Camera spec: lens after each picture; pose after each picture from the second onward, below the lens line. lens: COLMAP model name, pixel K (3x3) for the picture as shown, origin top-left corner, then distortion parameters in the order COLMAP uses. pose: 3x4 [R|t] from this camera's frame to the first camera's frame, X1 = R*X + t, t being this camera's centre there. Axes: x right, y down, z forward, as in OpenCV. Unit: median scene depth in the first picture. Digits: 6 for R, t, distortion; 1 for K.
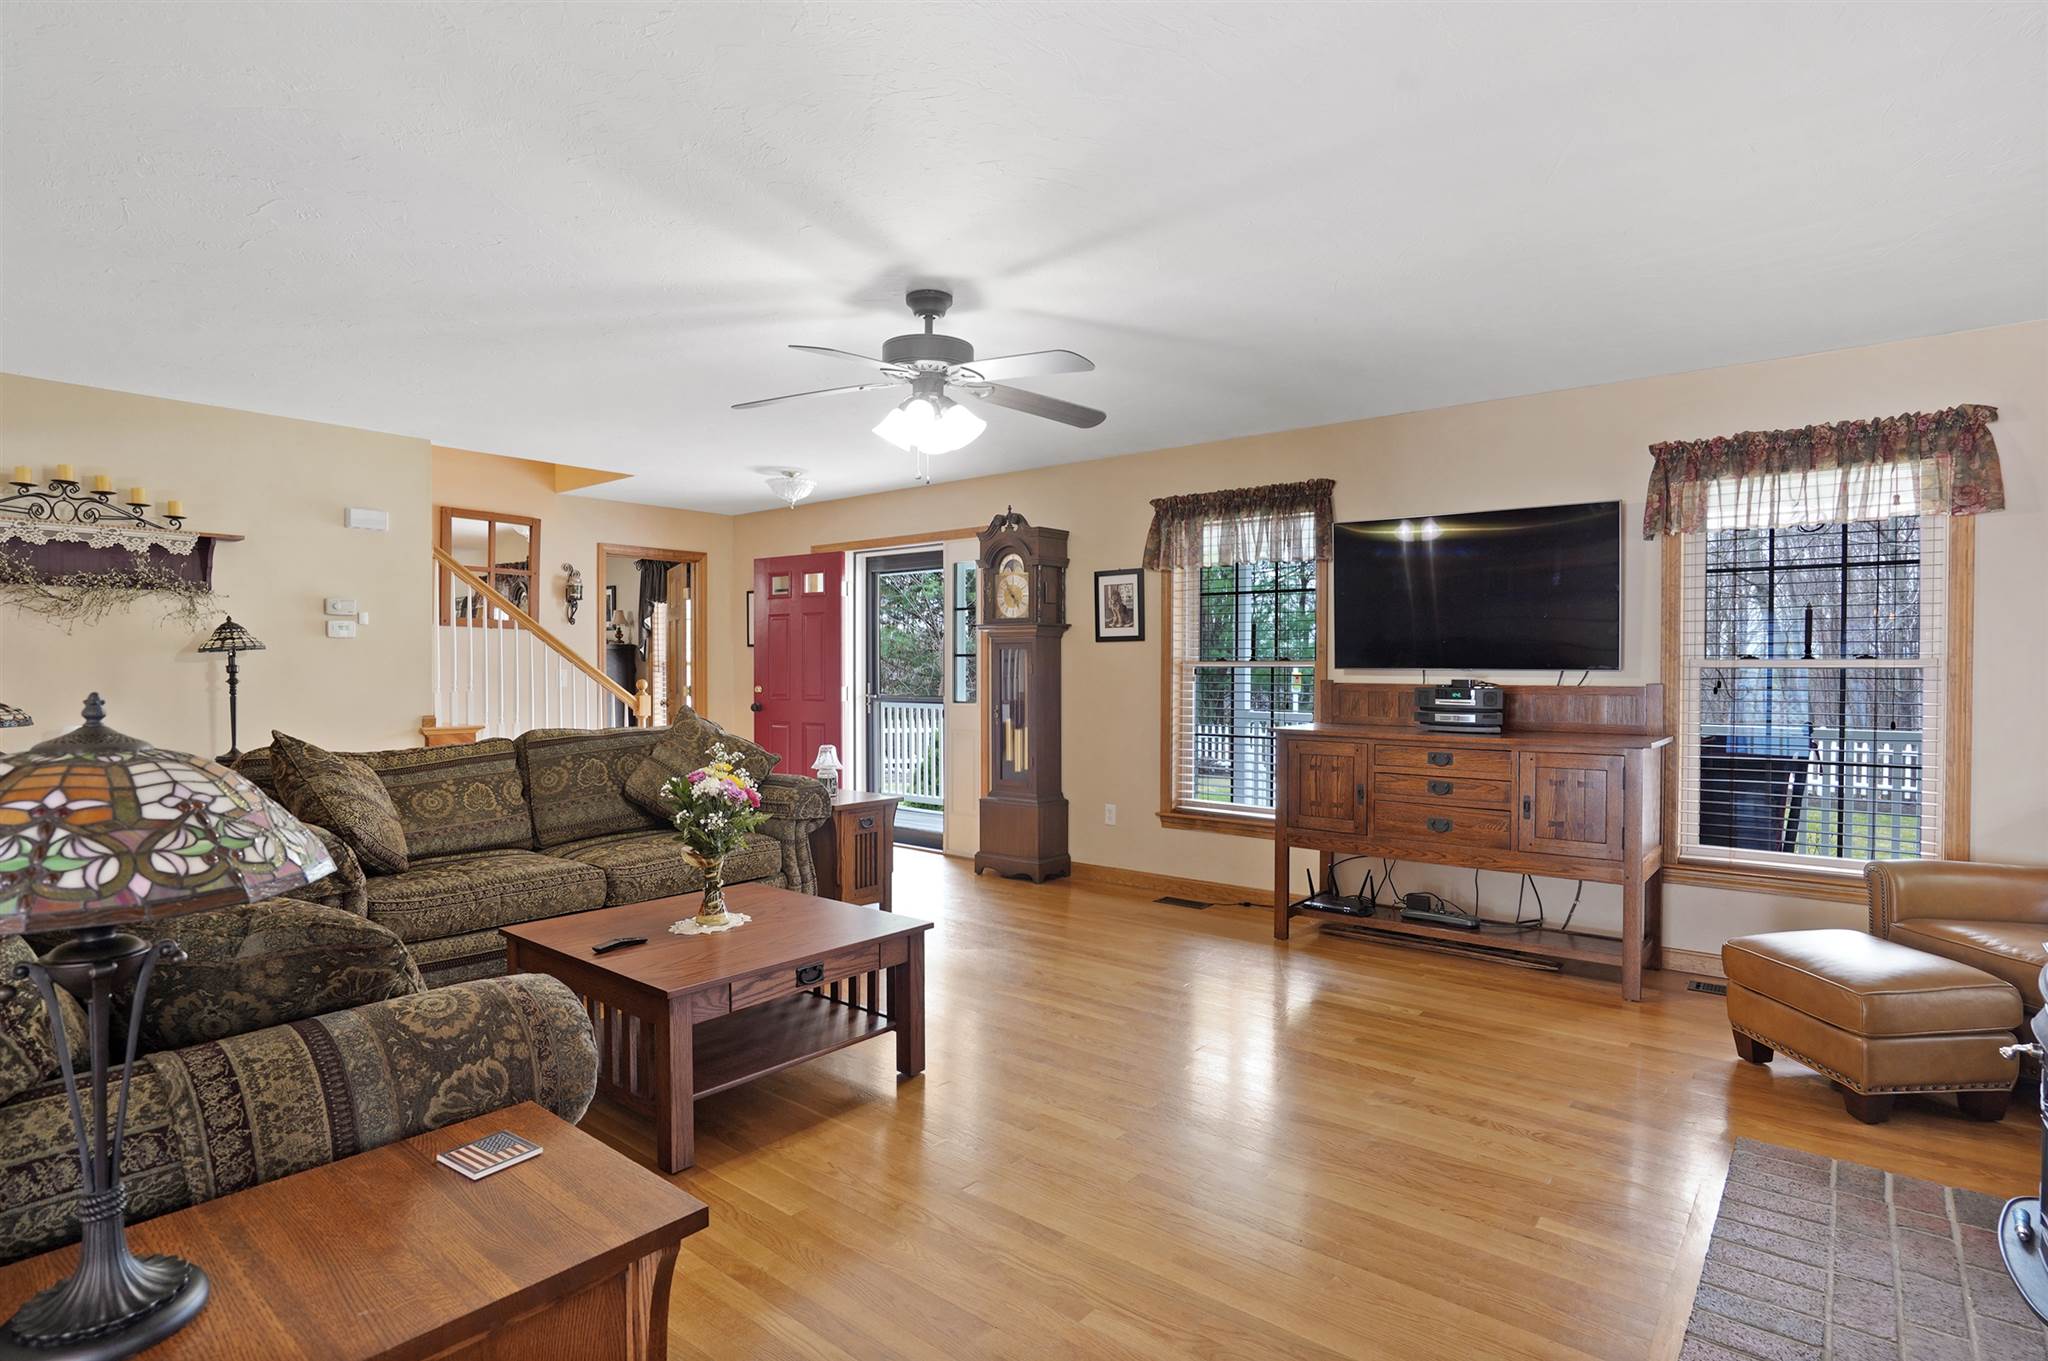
lens RADIAL K [[1045.1, 0, 1025.7], [0, 1045.1, 691.2], [0, 0, 1]] dist [-0.013675, 0.008041]
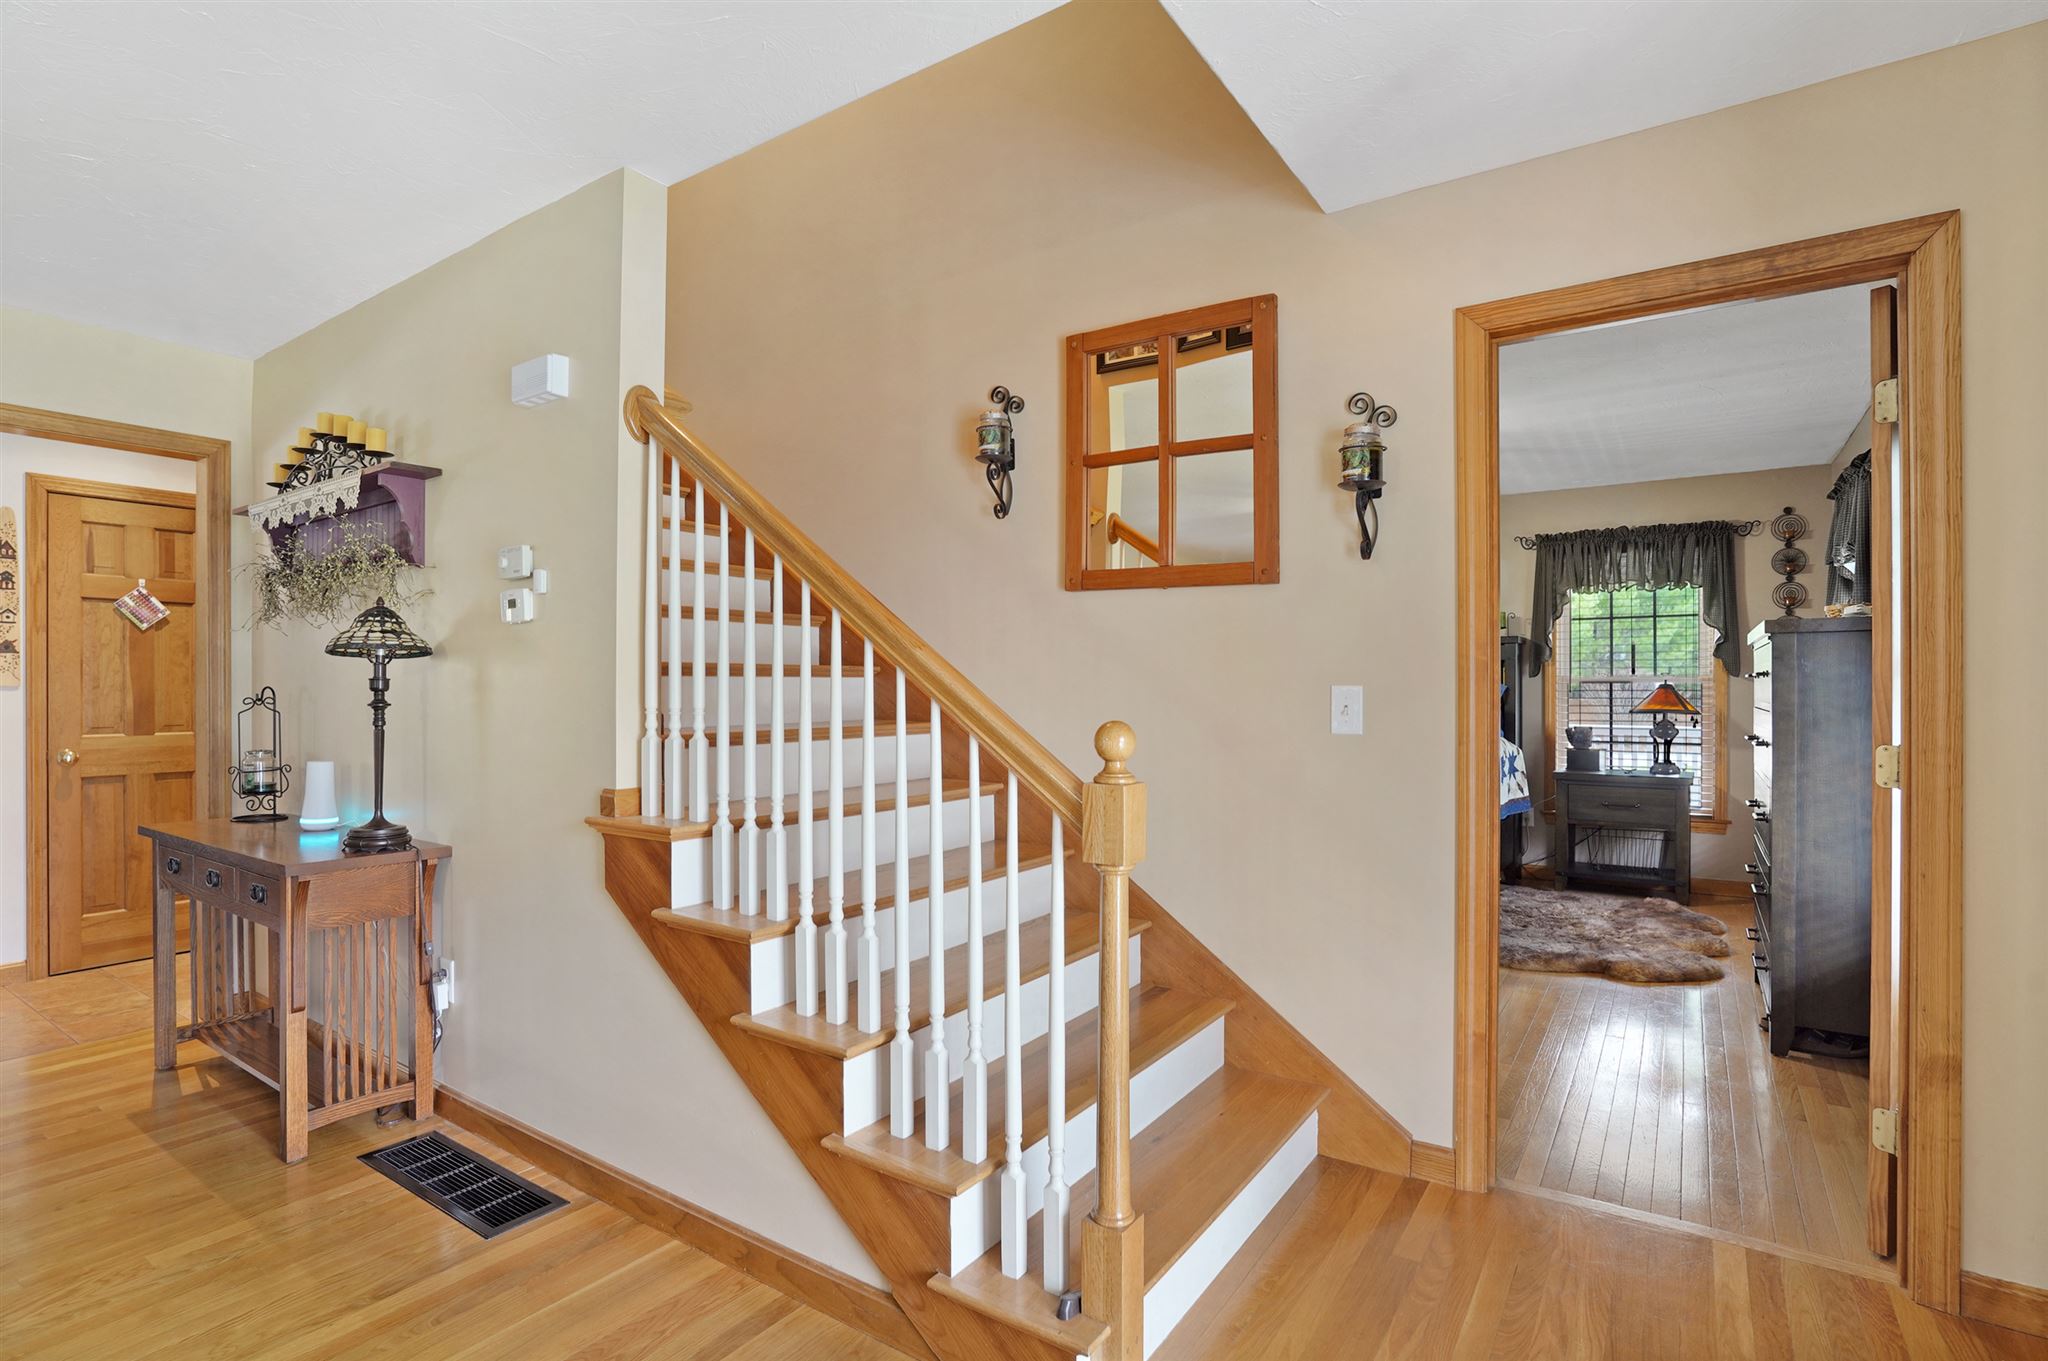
lens RADIAL K [[964.9, 0, 1015.4], [0, 964.9, 689.7], [0, 0, 1]] dist [-0.023595, 0.004266]
pose [[0.077133, -0.004716, -0.997010, -0.183415], [-0.021779, 0.999742, -0.006414, -0.022978], [0.996783, 0.022208, 0.077010, 1.331021]]
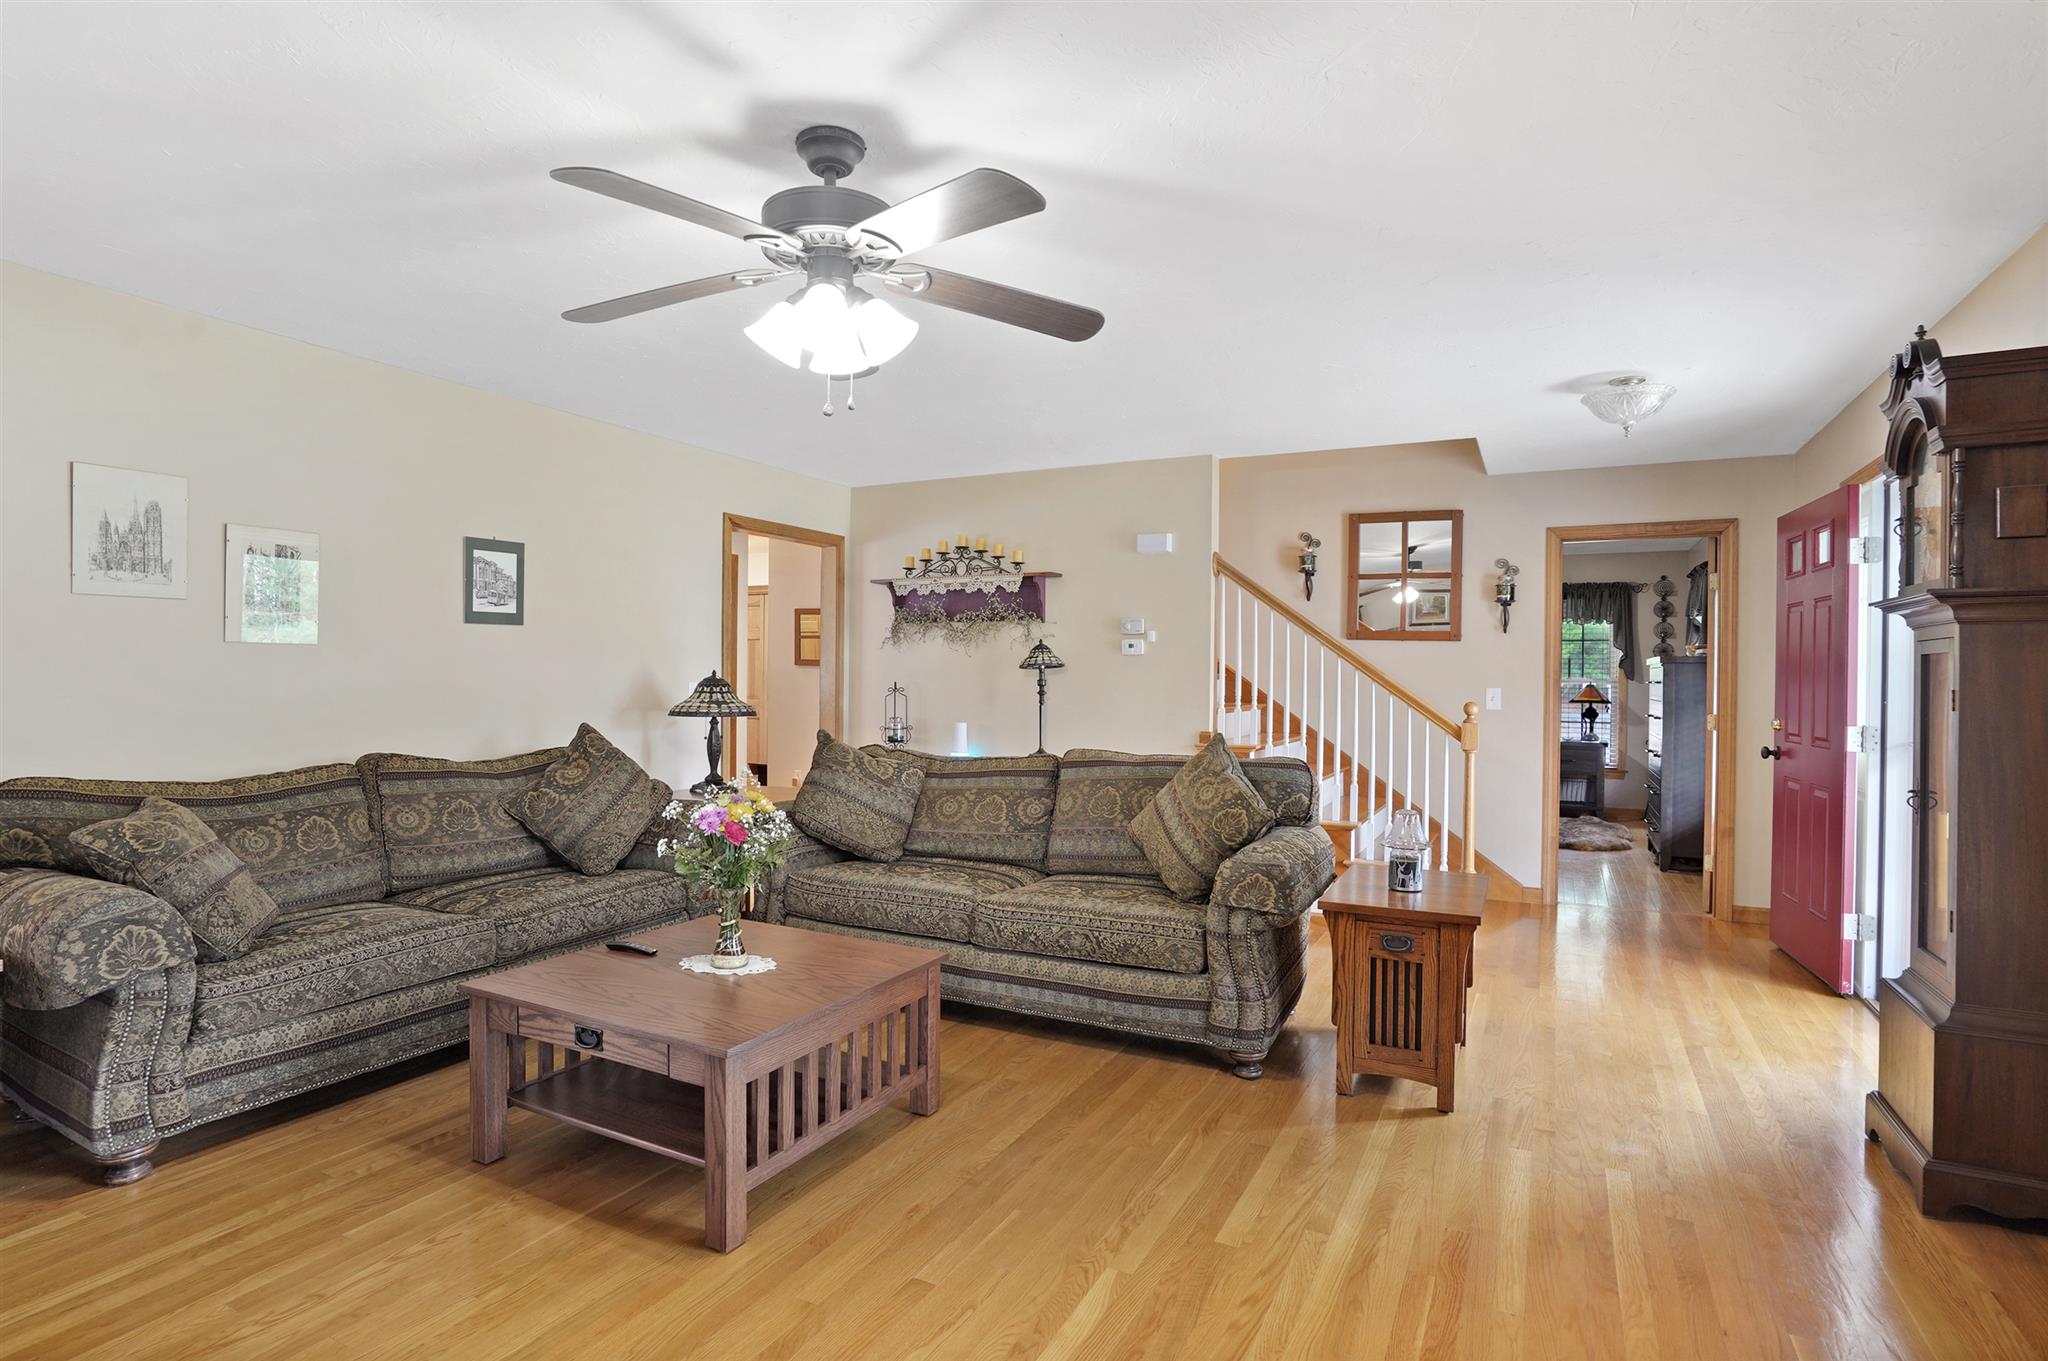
lens RADIAL K [[1045.1, 0, 1016.3], [0, 1045.1, 682.6], [0, 0, 1]] dist [-0.013675, 0.008041]
pose [[0.217697, 0.002906, -0.976012, 0.419830], [-0.031638, 0.999491, -0.004081, -0.015802], [0.975504, 0.031767, 0.217678, 0.709441]]
